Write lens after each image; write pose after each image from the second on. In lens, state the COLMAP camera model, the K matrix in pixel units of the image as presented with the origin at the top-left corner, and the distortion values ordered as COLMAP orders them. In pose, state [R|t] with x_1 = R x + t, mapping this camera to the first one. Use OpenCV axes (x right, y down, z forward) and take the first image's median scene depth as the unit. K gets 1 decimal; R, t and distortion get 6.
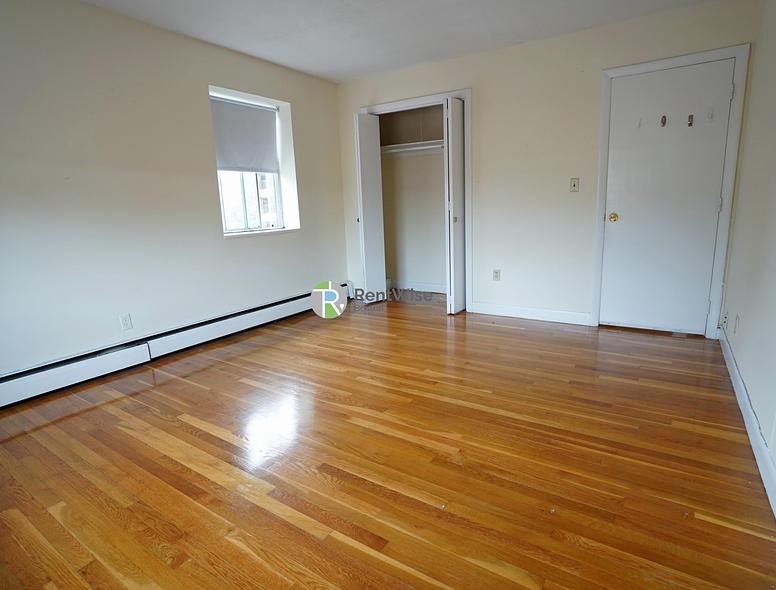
lens RADIAL K [[422.6, 0, 392.1], [0, 422.6, 289.6], [0, 0, 1]] dist [-0.061143, 0.025371]
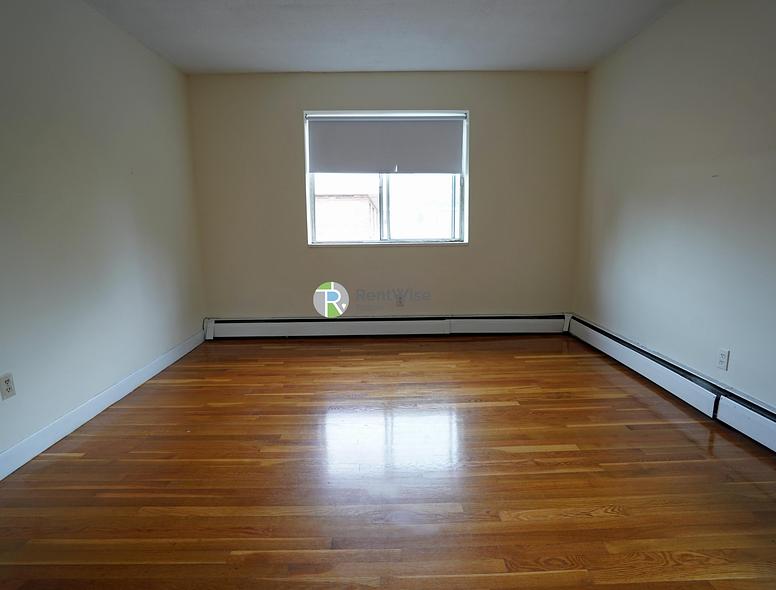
lens RADIAL K [[404.0, 0, 388.0], [0, 404.0, 295.0], [0, 0, 1]] dist [-0.056855, 0.021032]
pose [[-0.833882, 0.146591, -0.532120, 0.214086], [-0.054974, 0.937233, 0.344343, -0.219535], [0.549198, 0.316394, -0.773483, 1.054255]]
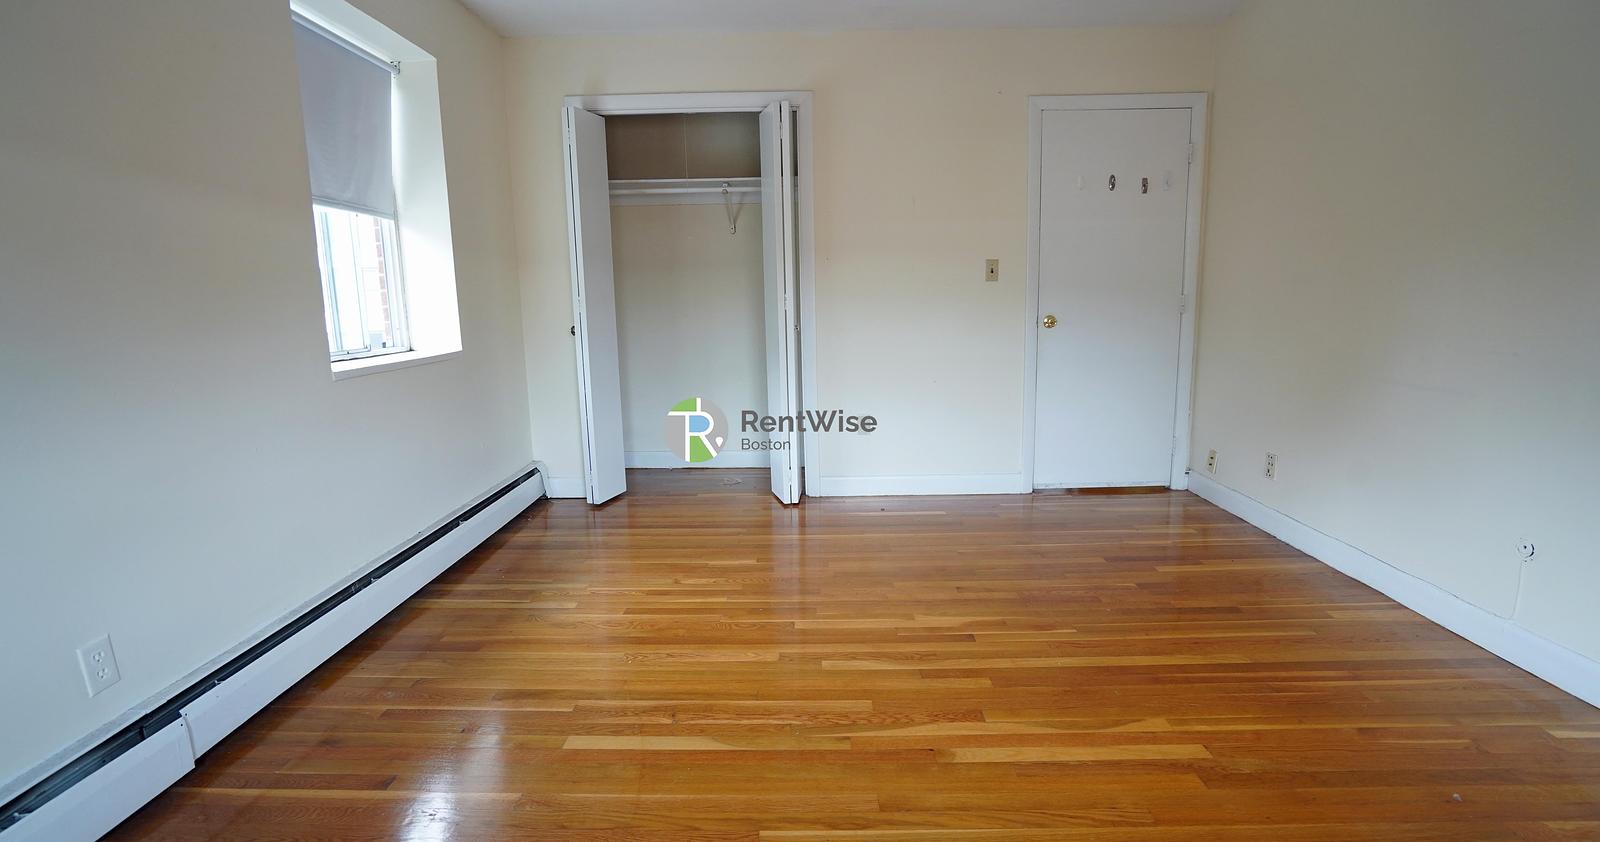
lens RADIAL K [[729.4, 0, 803.6], [0, 729.4, 417.0], [0, 0, 1]] dist [-0.039977, 0.001319]
pose [[0.848266, -0.067237, 0.525285, -0.414843], [0.091254, 0.995628, -0.019921, -0.040540], [-0.521649, 0.064832, 0.850693, 0.254338]]
